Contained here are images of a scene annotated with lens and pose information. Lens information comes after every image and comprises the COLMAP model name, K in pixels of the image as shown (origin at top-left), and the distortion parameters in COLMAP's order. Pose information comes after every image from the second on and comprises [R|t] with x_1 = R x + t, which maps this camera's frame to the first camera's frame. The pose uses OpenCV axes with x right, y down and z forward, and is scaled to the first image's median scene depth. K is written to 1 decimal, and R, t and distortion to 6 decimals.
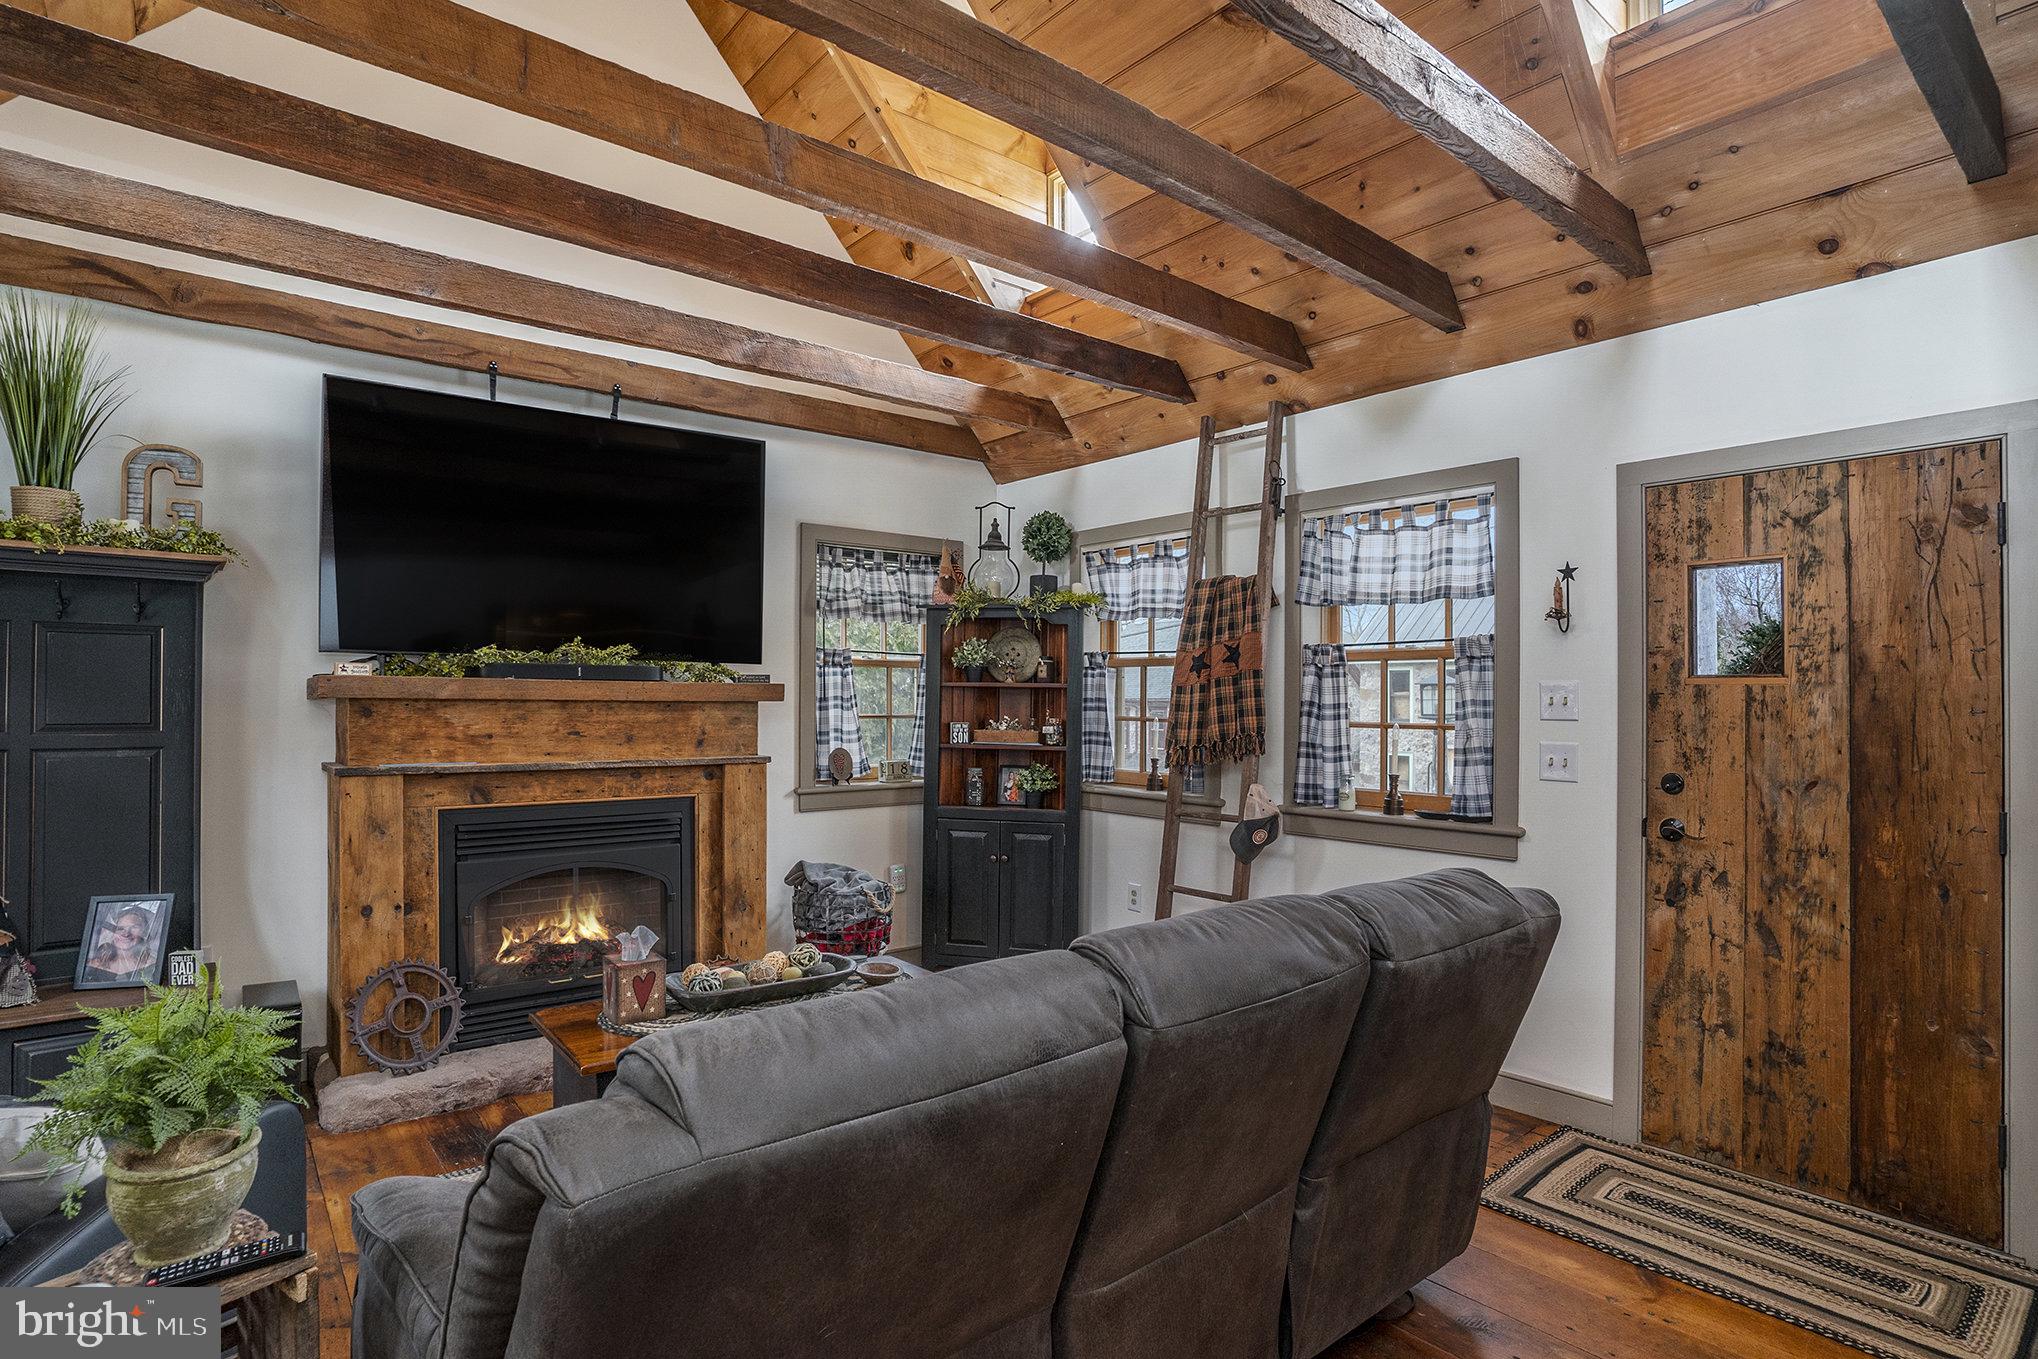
lens RADIAL K [[1025.1, 0, 1011.1], [0, 1025.1, 684.8], [0, 0, 1]] dist [-0.039619, 0.002756]
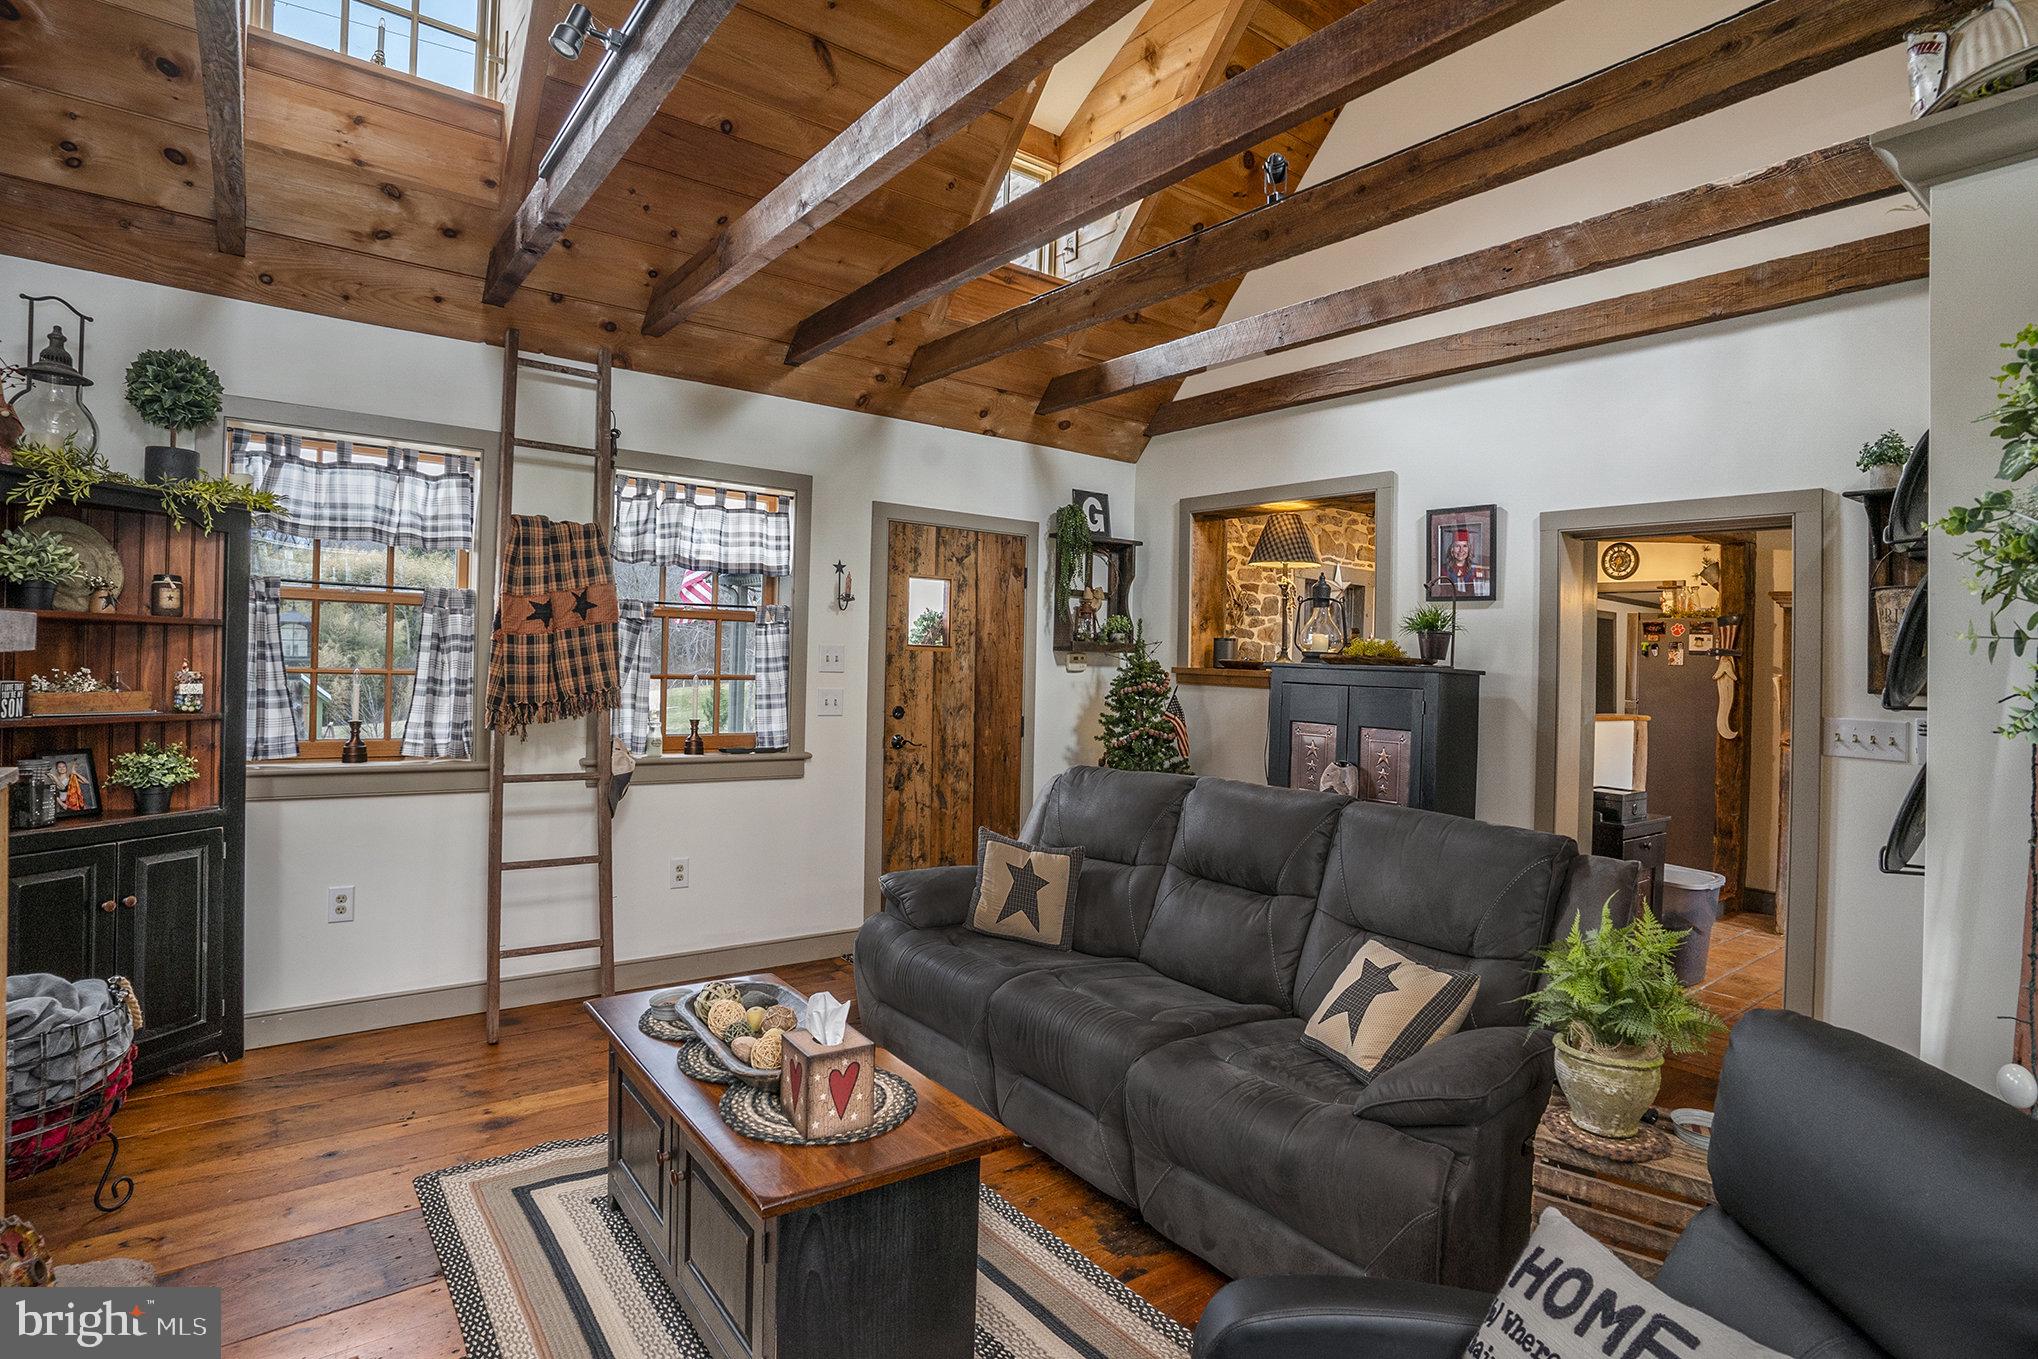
lens RADIAL K [[1025.1, 0, 1009.0], [0, 1025.1, 666.2], [0, 0, 1]] dist [-0.039619, 0.002756]
pose [[0.062073, -0.007088, 0.998046, -0.931199], [-0.040791, 0.999121, 0.009633, 0.002962], [-0.997238, -0.041309, 0.061730, 0.729141]]
